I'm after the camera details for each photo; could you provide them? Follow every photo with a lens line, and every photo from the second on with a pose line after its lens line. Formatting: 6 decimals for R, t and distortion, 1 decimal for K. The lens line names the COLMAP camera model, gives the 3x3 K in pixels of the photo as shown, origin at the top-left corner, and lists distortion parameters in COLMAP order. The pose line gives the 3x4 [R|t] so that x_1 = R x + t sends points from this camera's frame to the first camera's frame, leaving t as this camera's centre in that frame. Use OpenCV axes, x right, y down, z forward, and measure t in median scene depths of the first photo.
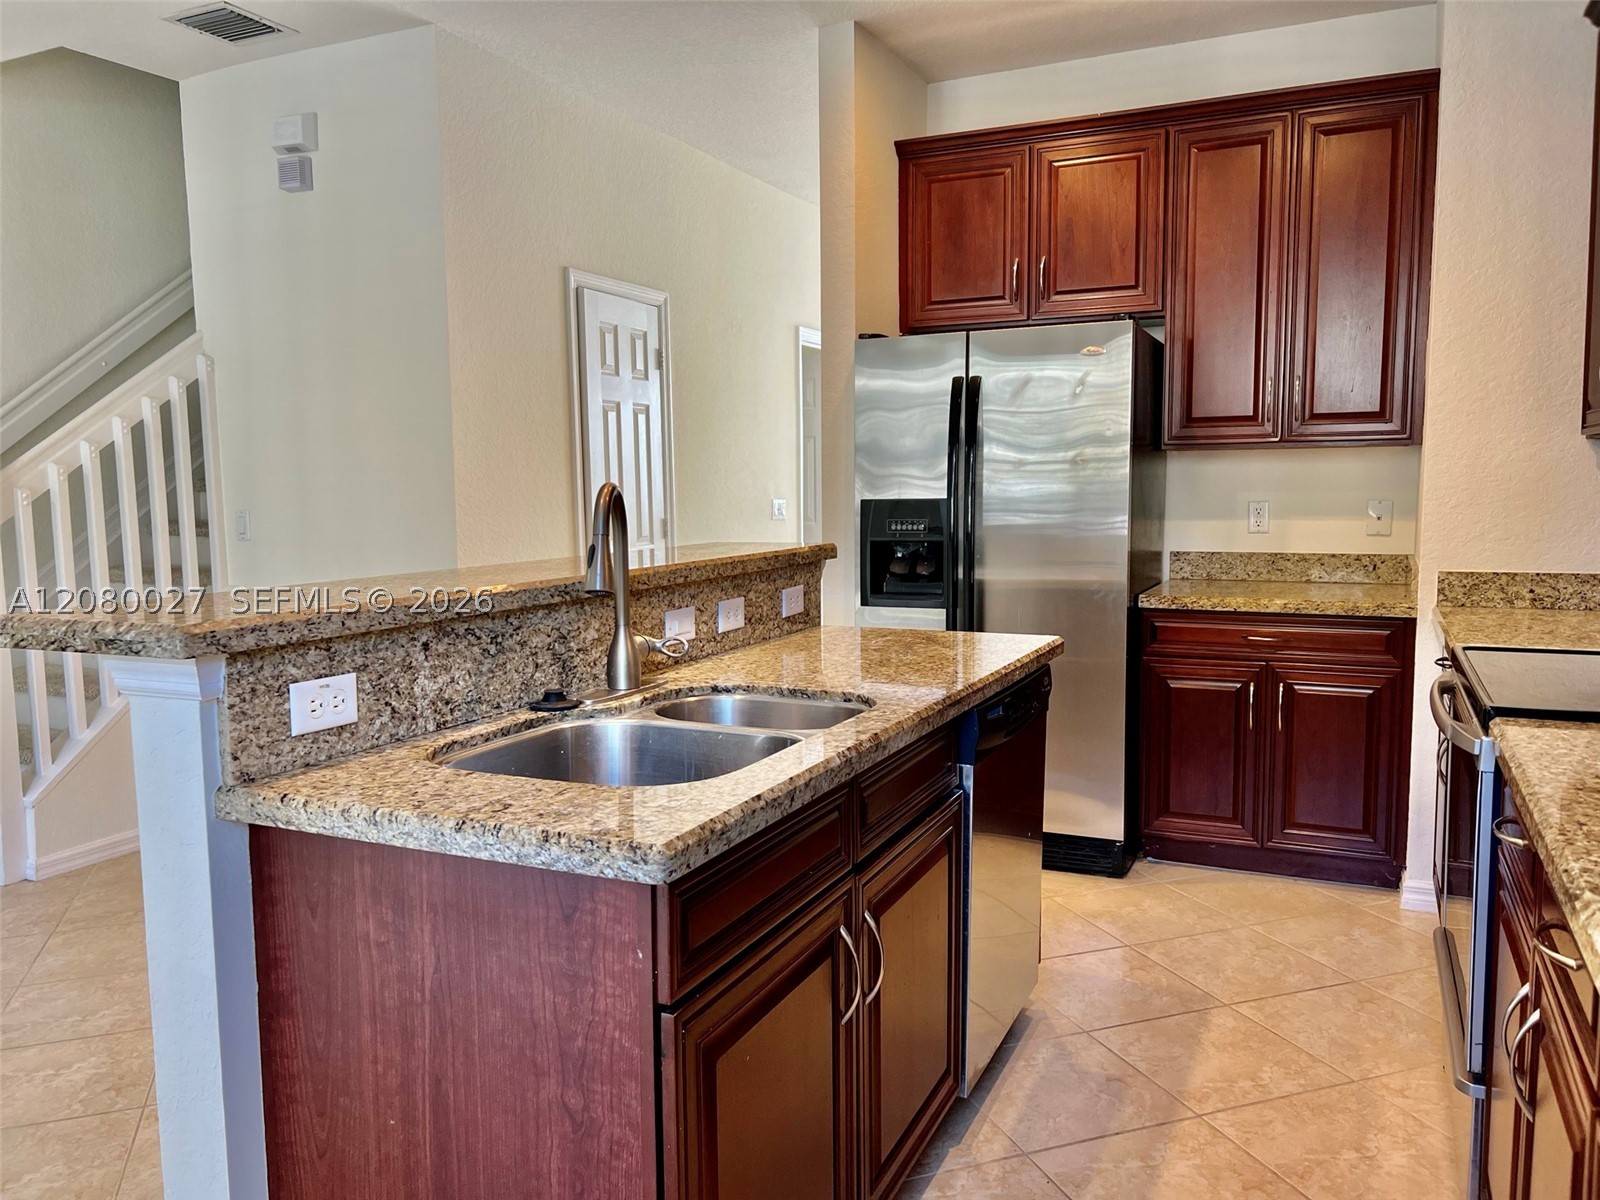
lens RADIAL K [[1205.7, 0, 797.5], [0, 1205.7, 606.8], [0, 0, 1]] dist [0.053335, -0.054281]
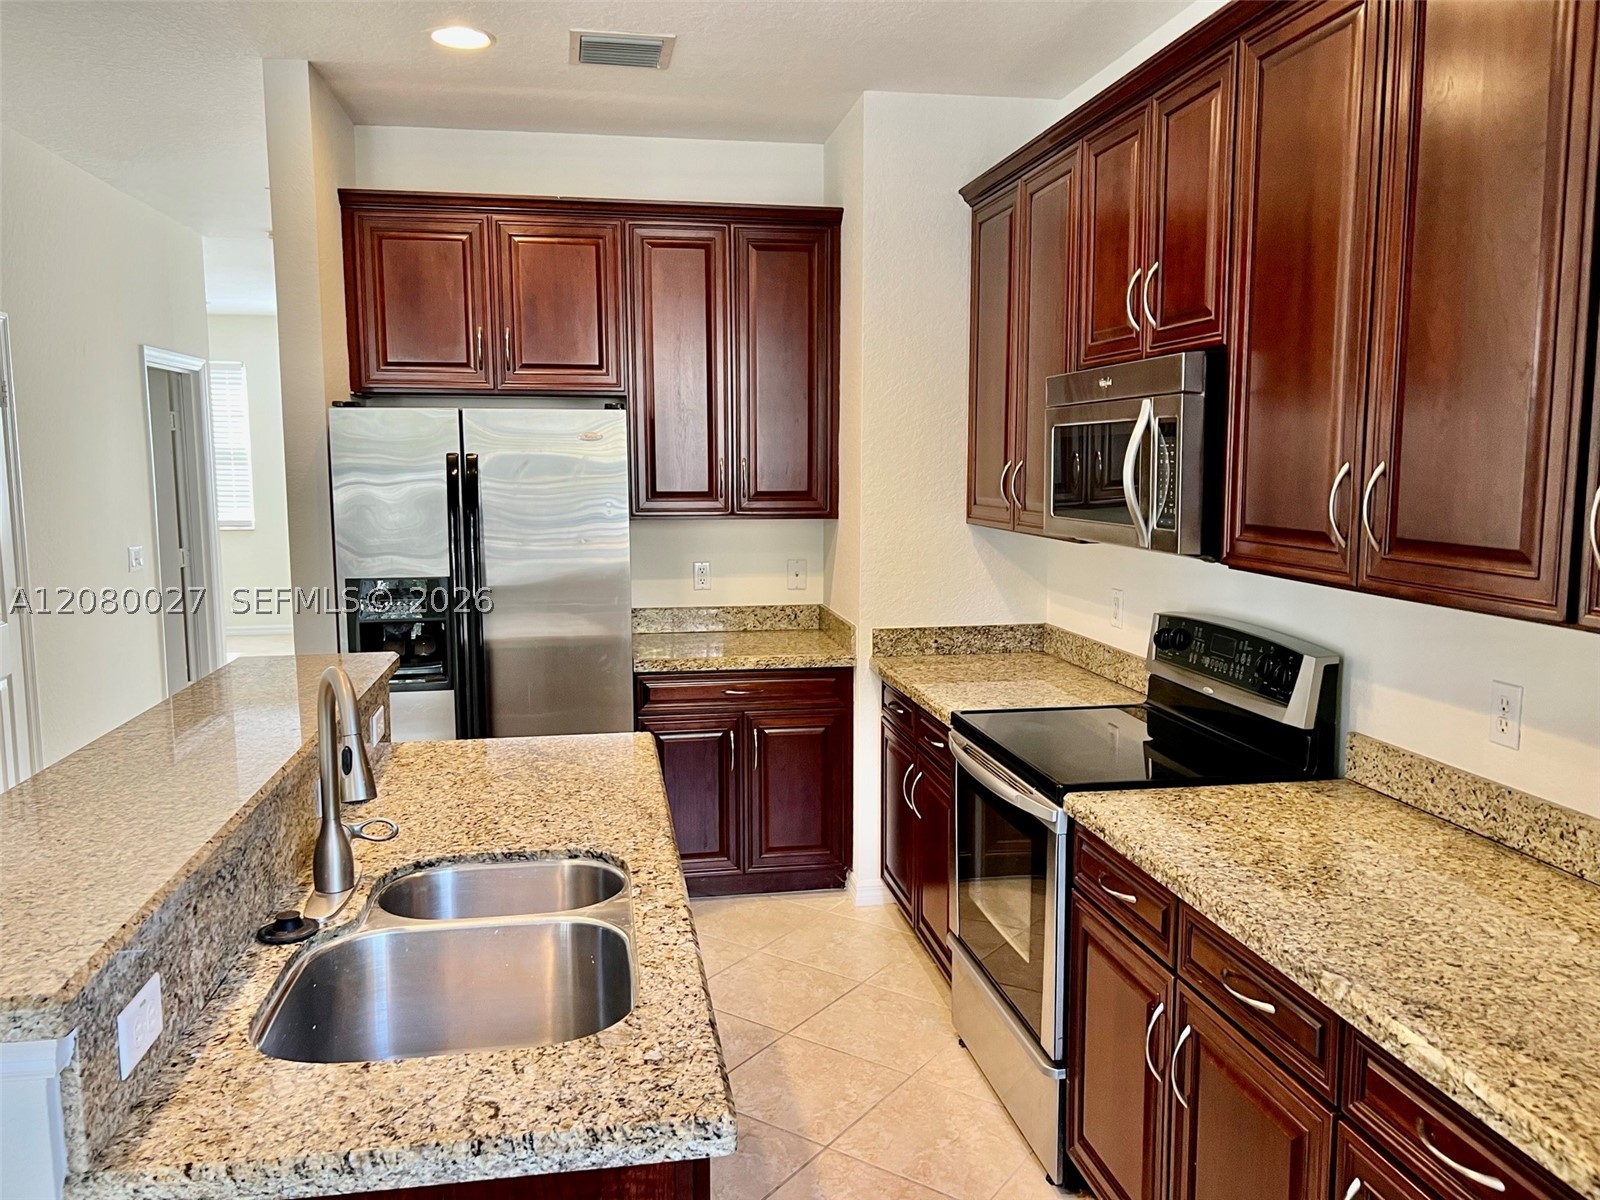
lens RADIAL K [[1205.7, 0, 791.3], [0, 1205.7, 601.9], [0, 0, 1]] dist [0.053335, -0.054281]
pose [[0.822236, -0.058953, 0.566086, -0.222601], [0.051590, 0.998246, 0.029024, -0.093375], [-0.566804, 0.005340, 0.823835, 0.043185]]
